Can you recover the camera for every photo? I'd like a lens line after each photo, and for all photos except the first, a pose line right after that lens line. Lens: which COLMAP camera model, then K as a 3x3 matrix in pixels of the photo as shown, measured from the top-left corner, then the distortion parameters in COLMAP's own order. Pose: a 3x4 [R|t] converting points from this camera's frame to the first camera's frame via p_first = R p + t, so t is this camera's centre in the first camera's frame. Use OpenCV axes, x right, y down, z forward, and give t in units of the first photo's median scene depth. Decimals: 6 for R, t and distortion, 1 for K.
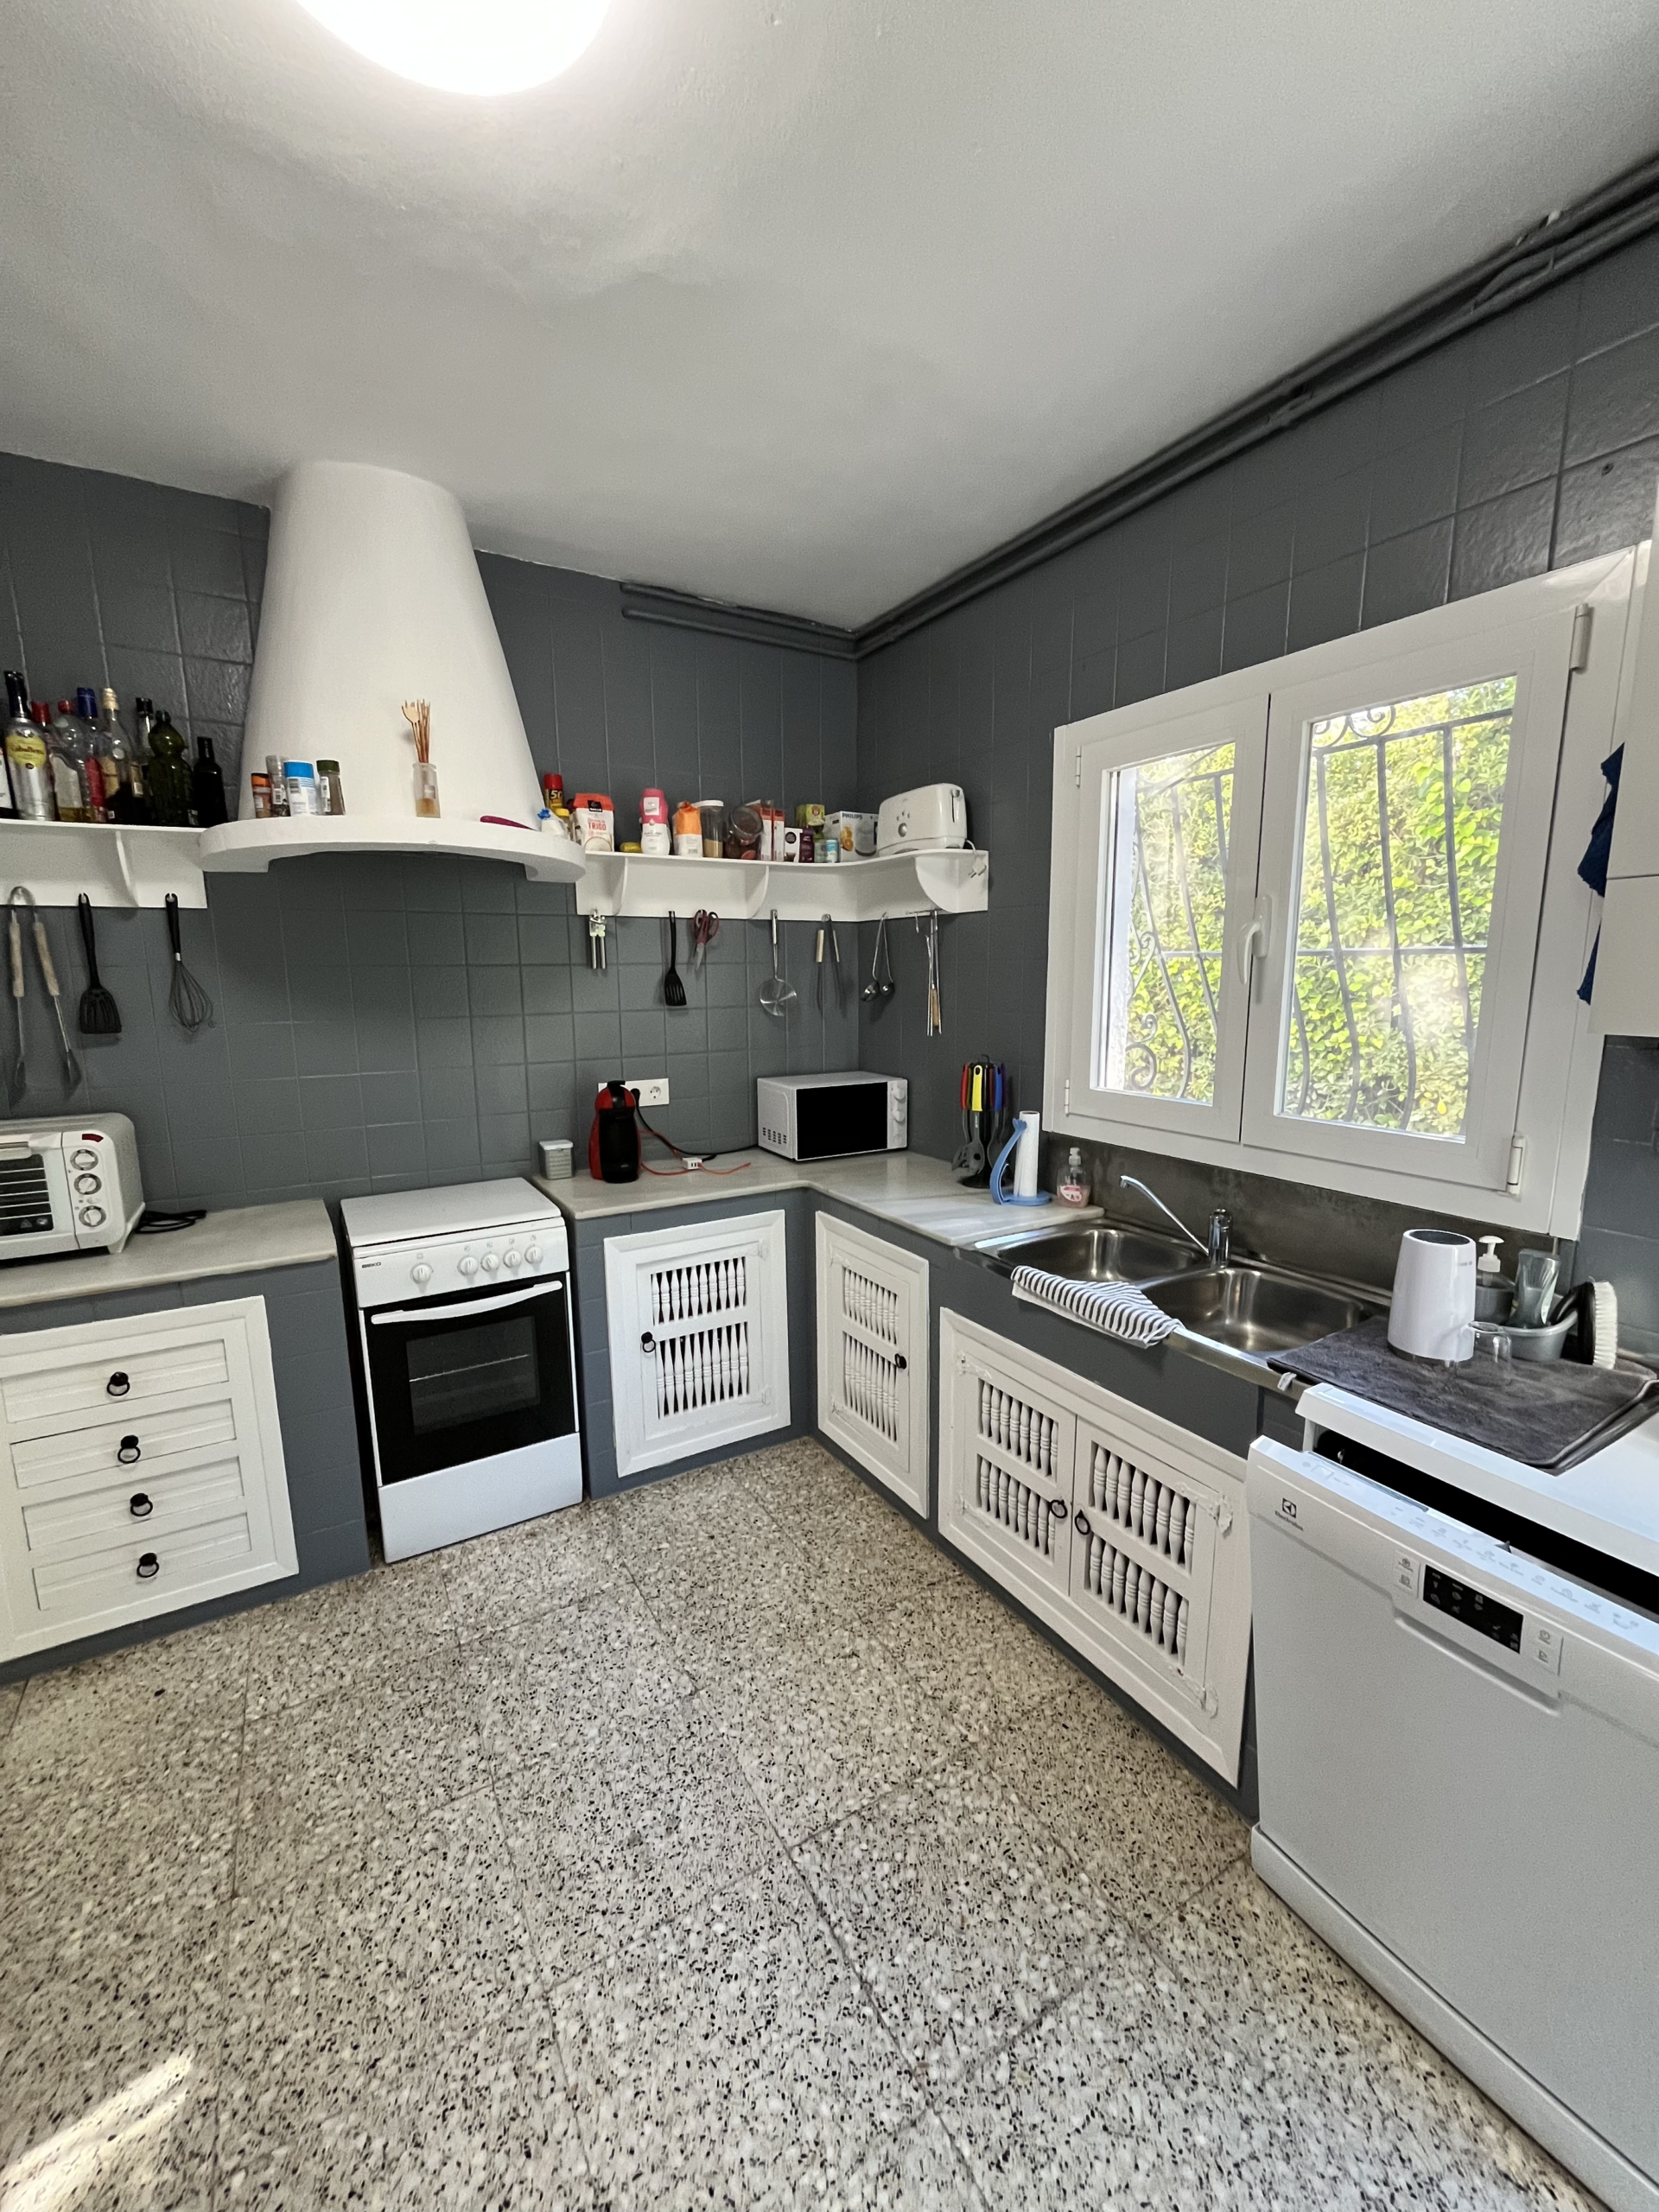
lens RADIAL K [[892.6, 0, 827.4], [0, 892.6, 1117.2], [0, 0, 1]] dist [-0.003776, 0.000196]
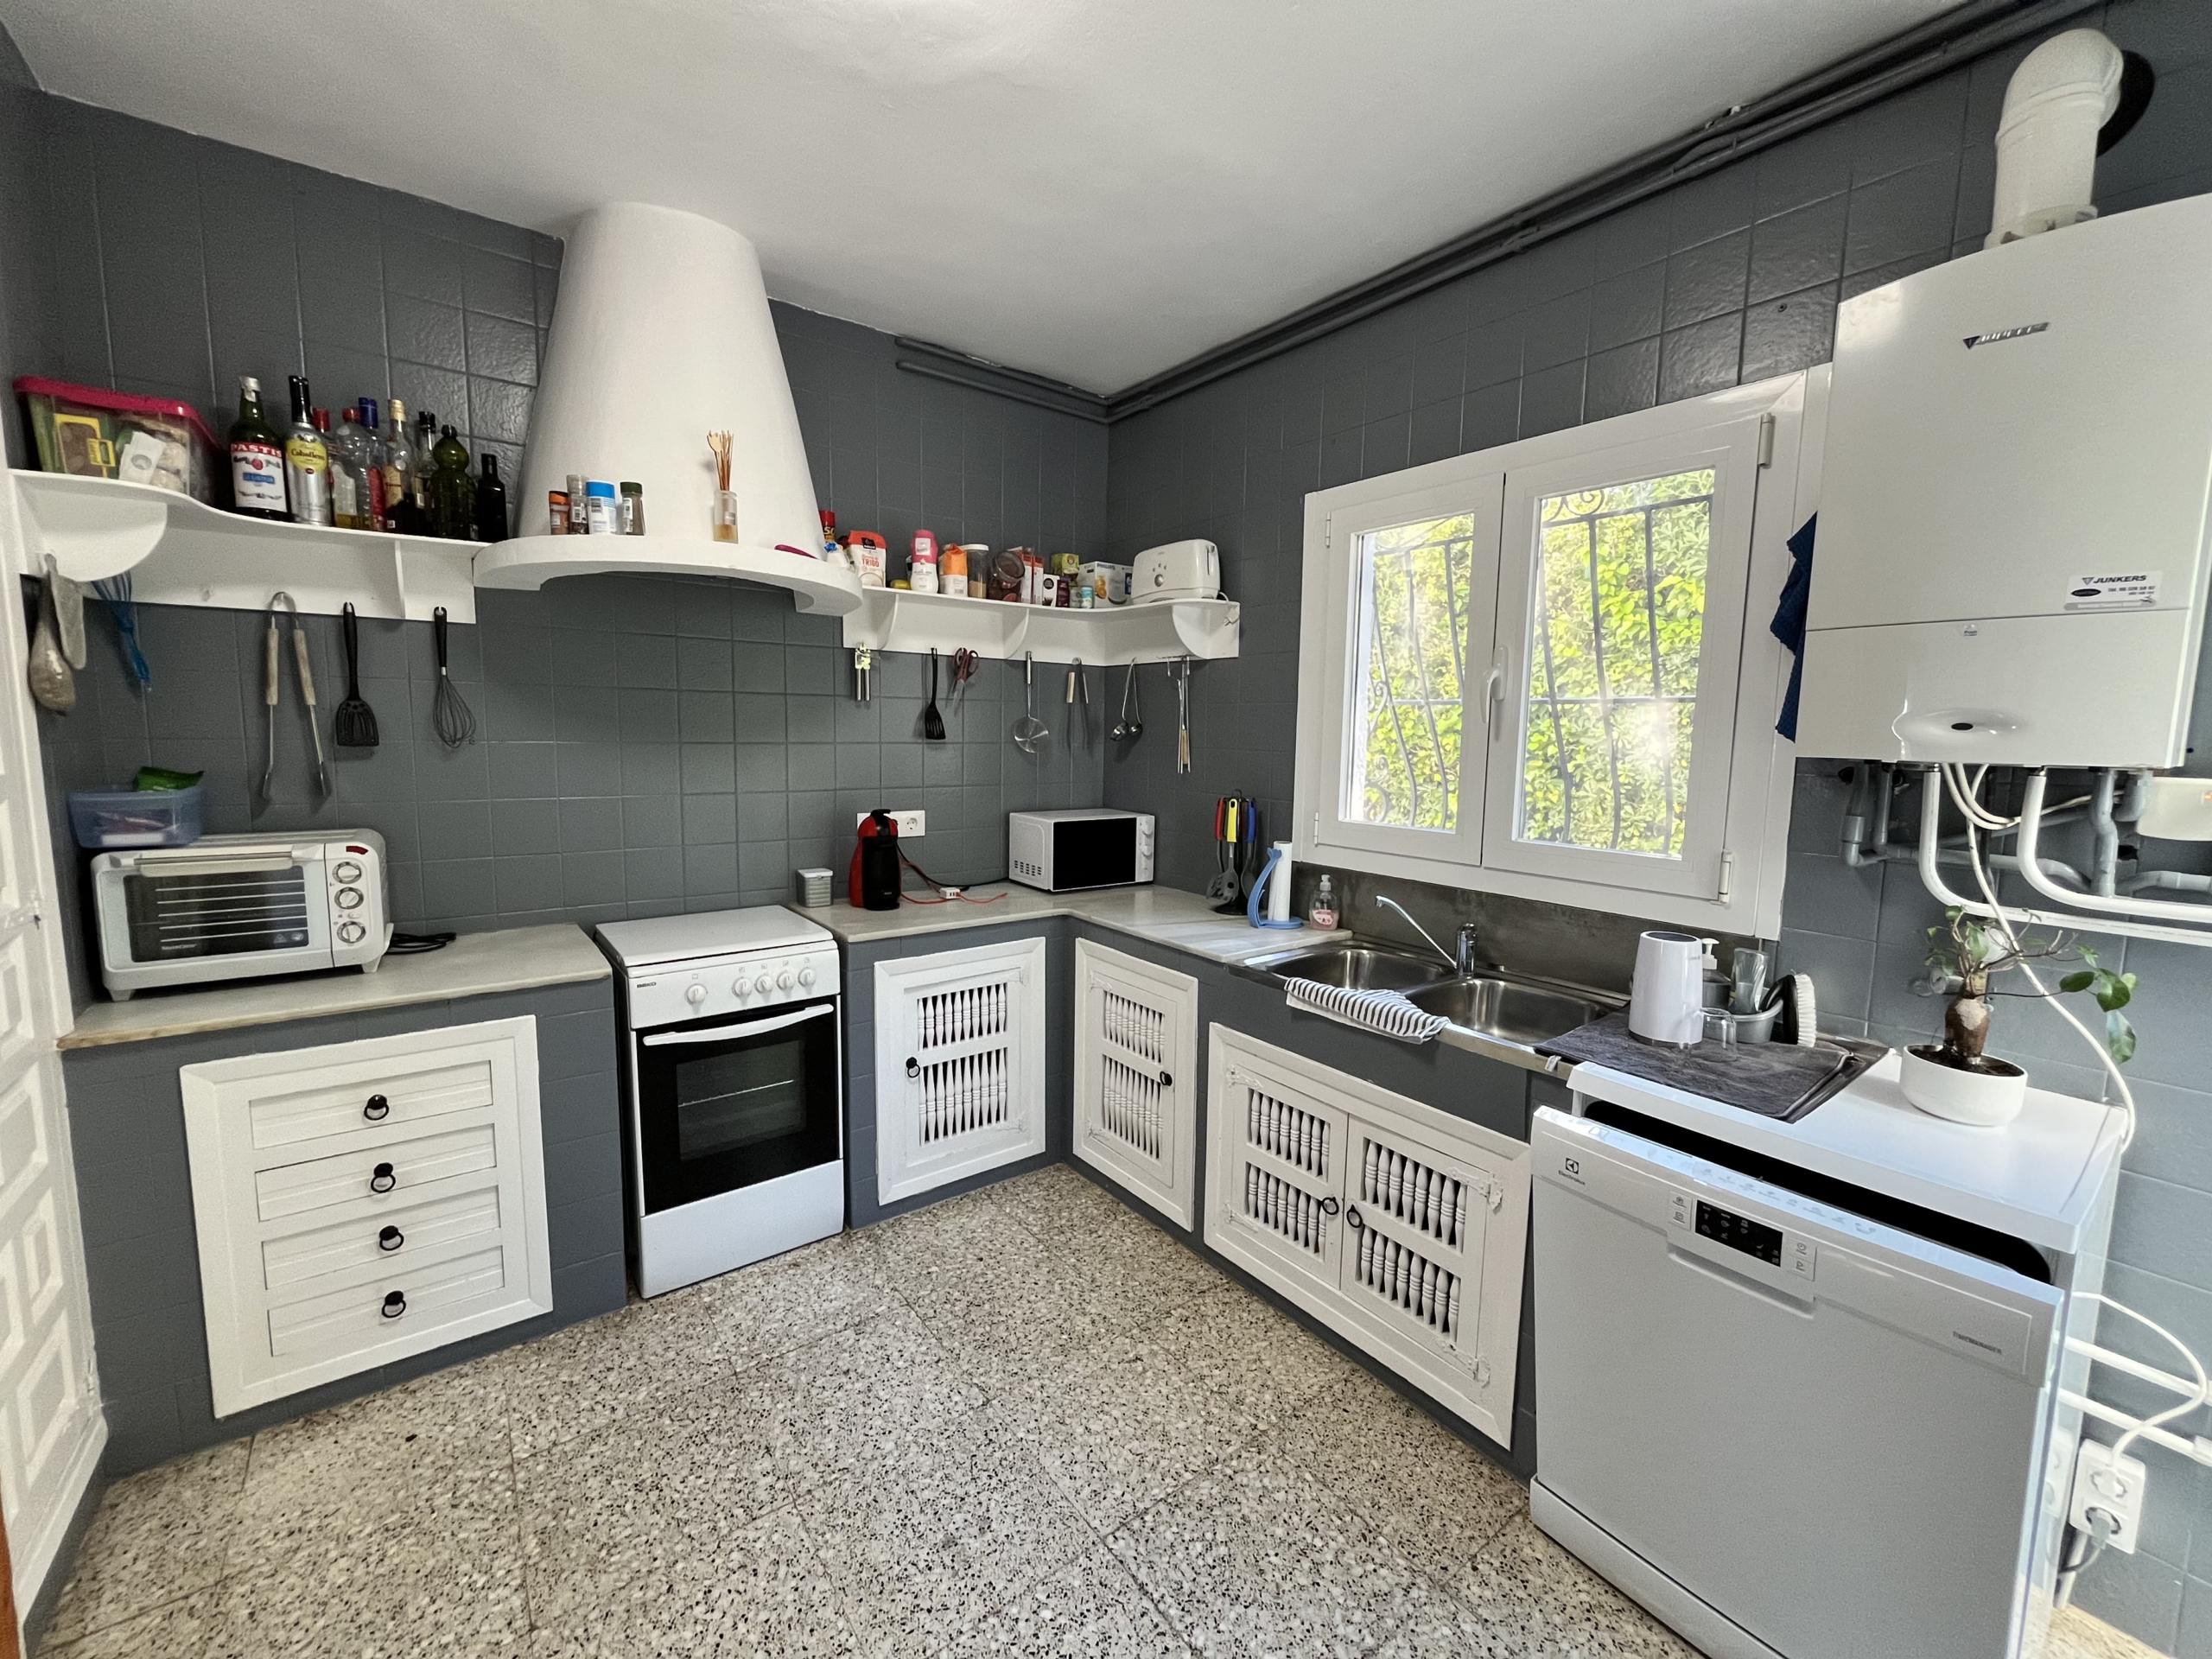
lens RADIAL K [[892.6, 0, 1112.3], [0, 892.6, 821.6], [0, 0, 1]] dist [-0.003776, 0.000196]
pose [[0.993354, 0.014285, 0.114207, -0.123878], [-0.007376, 0.998129, -0.060690, 0.045183], [-0.114860, 0.059444, 0.991601, -0.053472]]
